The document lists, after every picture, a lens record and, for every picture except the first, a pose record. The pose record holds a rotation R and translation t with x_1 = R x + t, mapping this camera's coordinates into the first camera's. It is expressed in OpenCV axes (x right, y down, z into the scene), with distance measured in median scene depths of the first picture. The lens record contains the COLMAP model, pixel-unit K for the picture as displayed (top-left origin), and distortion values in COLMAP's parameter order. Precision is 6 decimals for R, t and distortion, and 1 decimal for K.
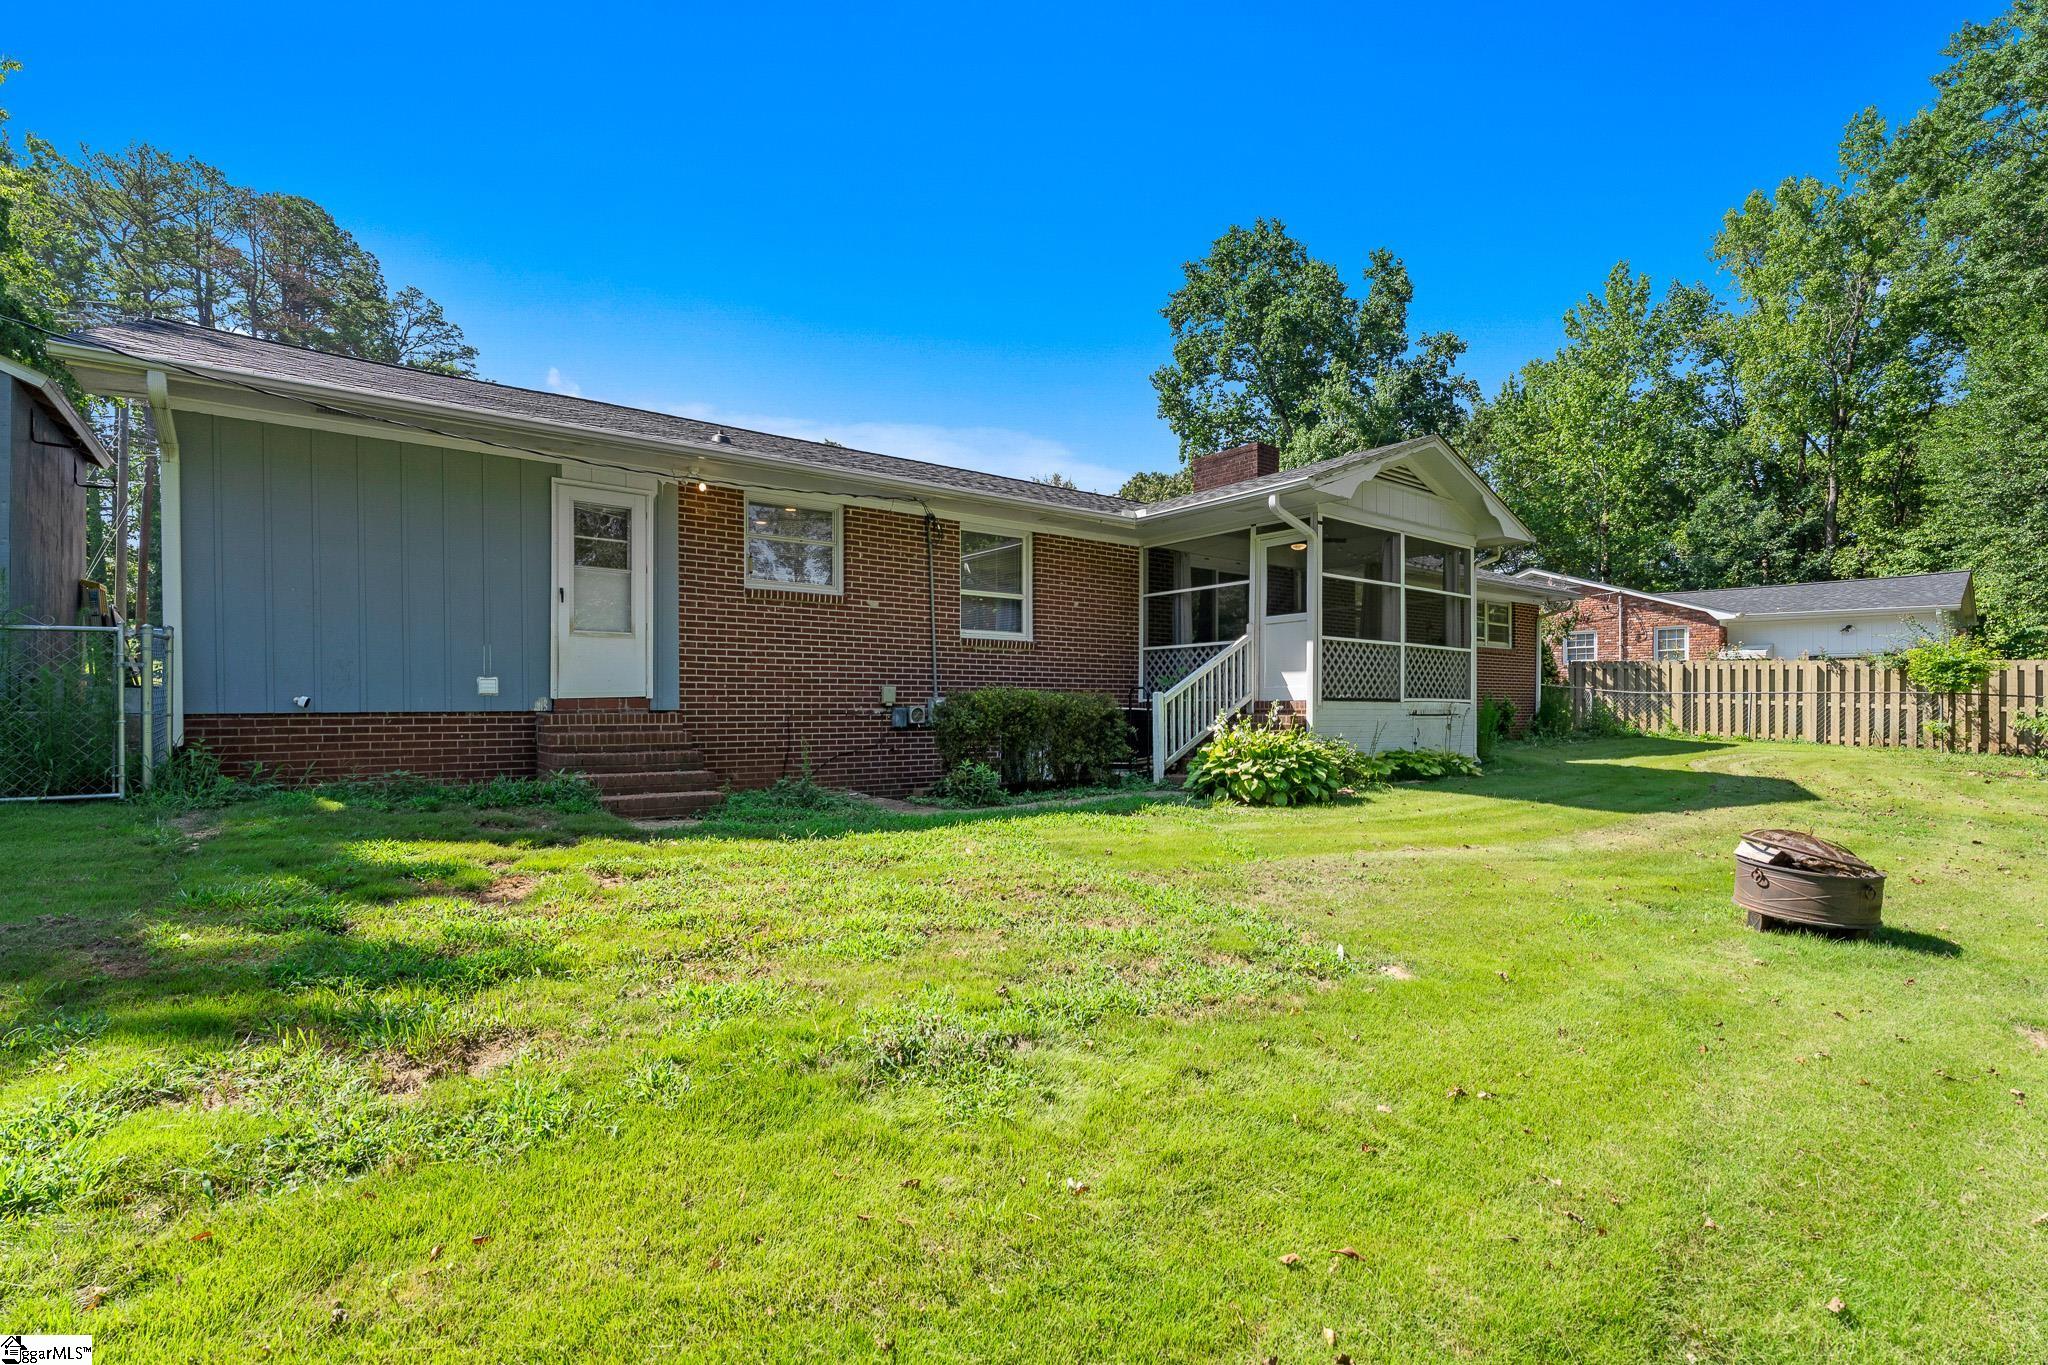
lens RADIAL K [[914.6, 0, 1037.2], [0, 914.6, 682.4], [0, 0, 1]] dist [0.003261, -0.000261]
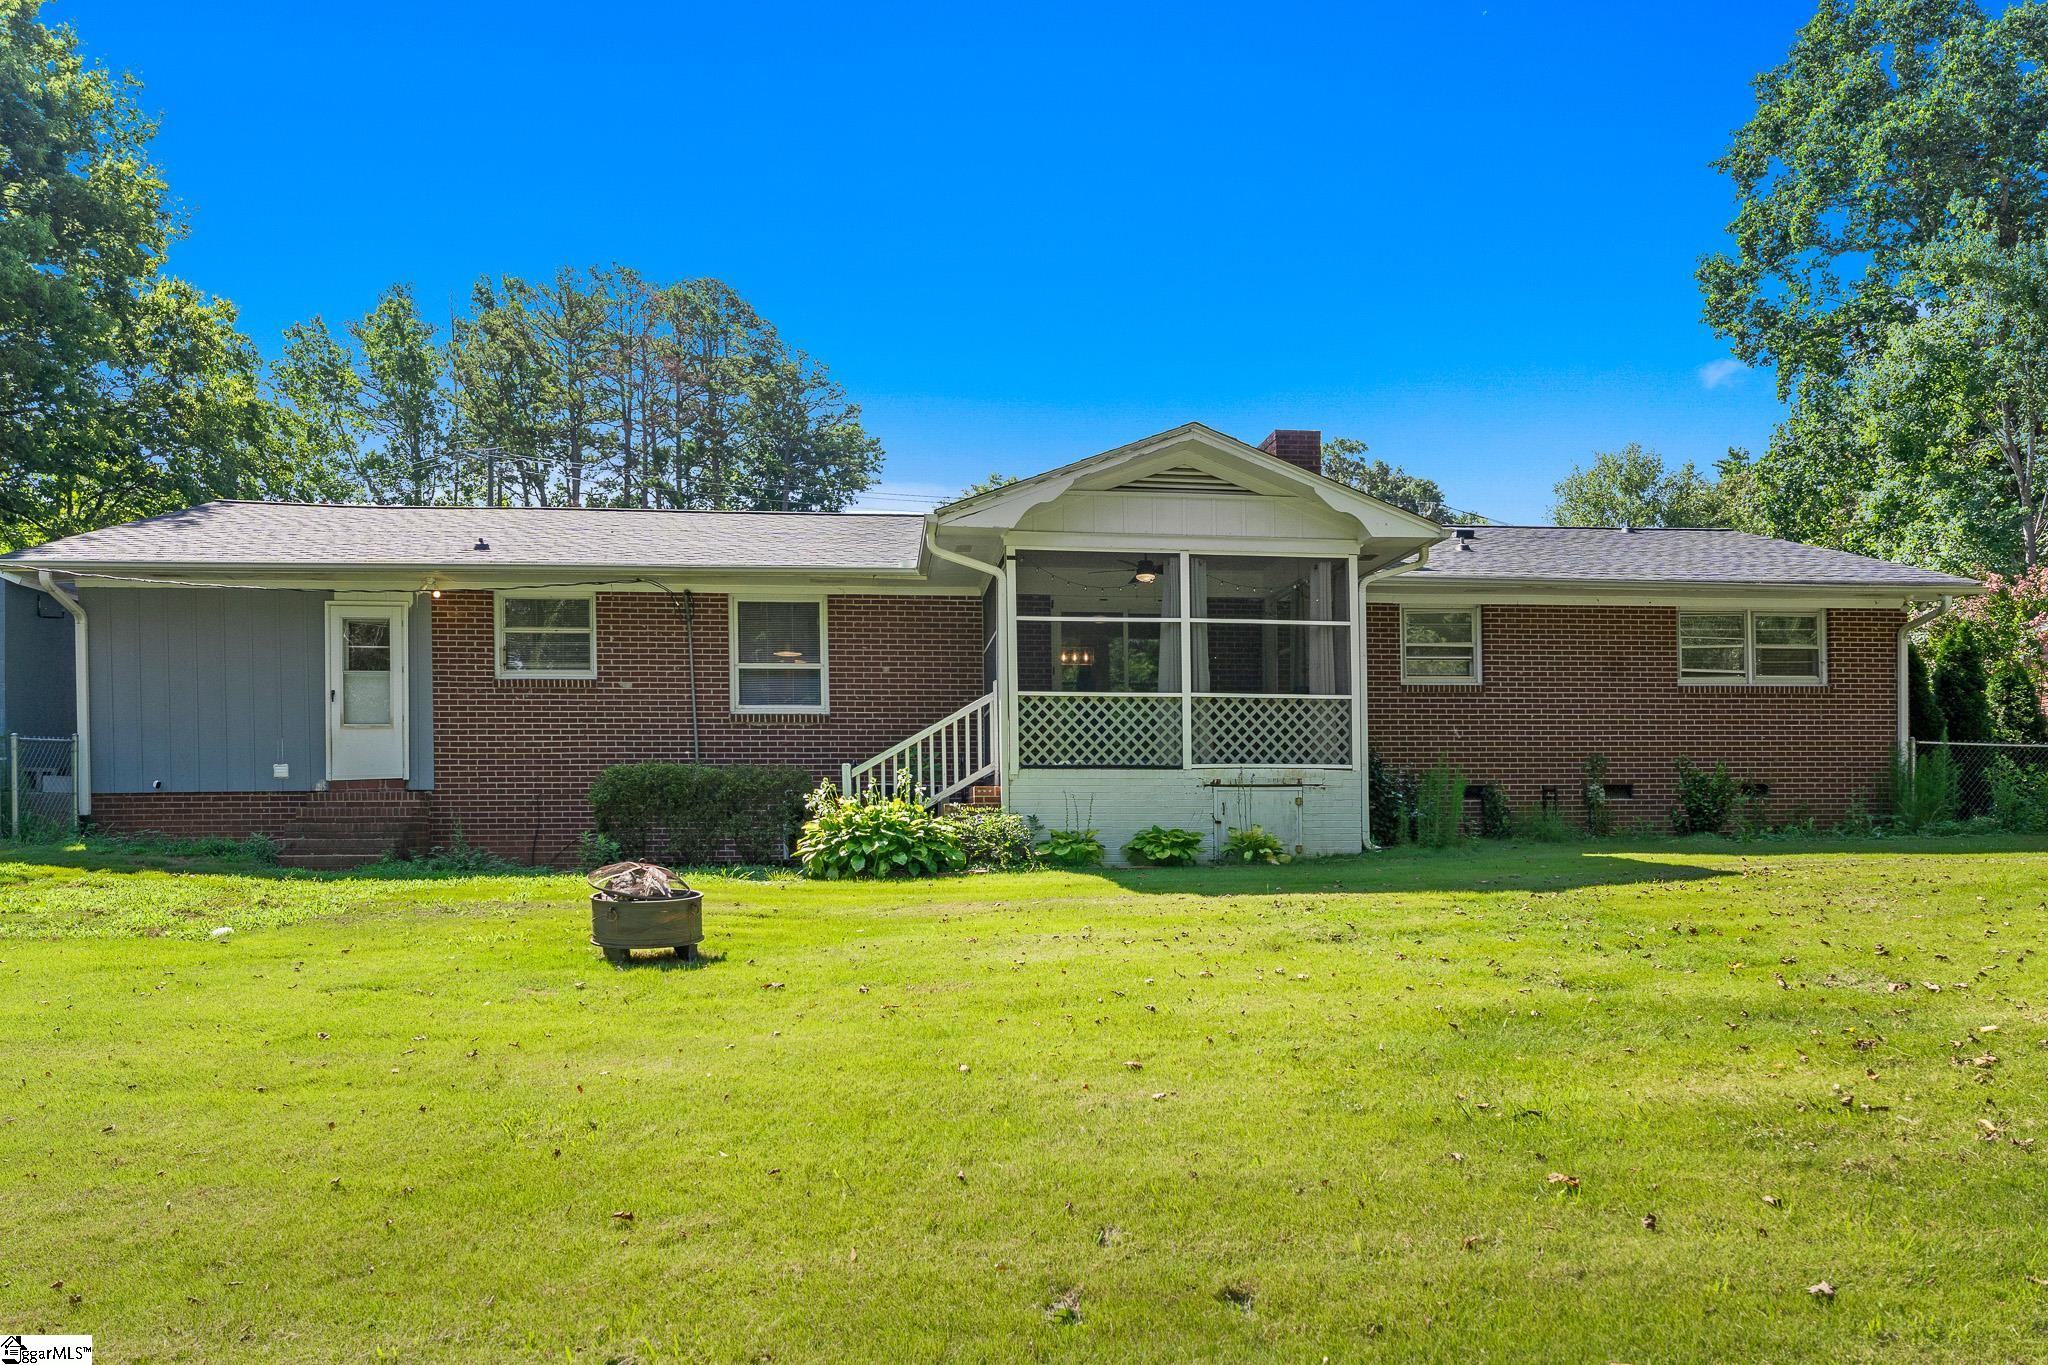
lens RADIAL K [[1307.3, 0, 1023.2], [0, 1307.3, 794.3], [0, 0, 1]] dist [-0.004017, -0.000557]
pose [[0.864252, -0.016219, -0.502798, 0.867733], [0.021187, 0.999767, 0.004168, 0.036330], [0.502613, -0.014255, 0.864394, -0.036104]]
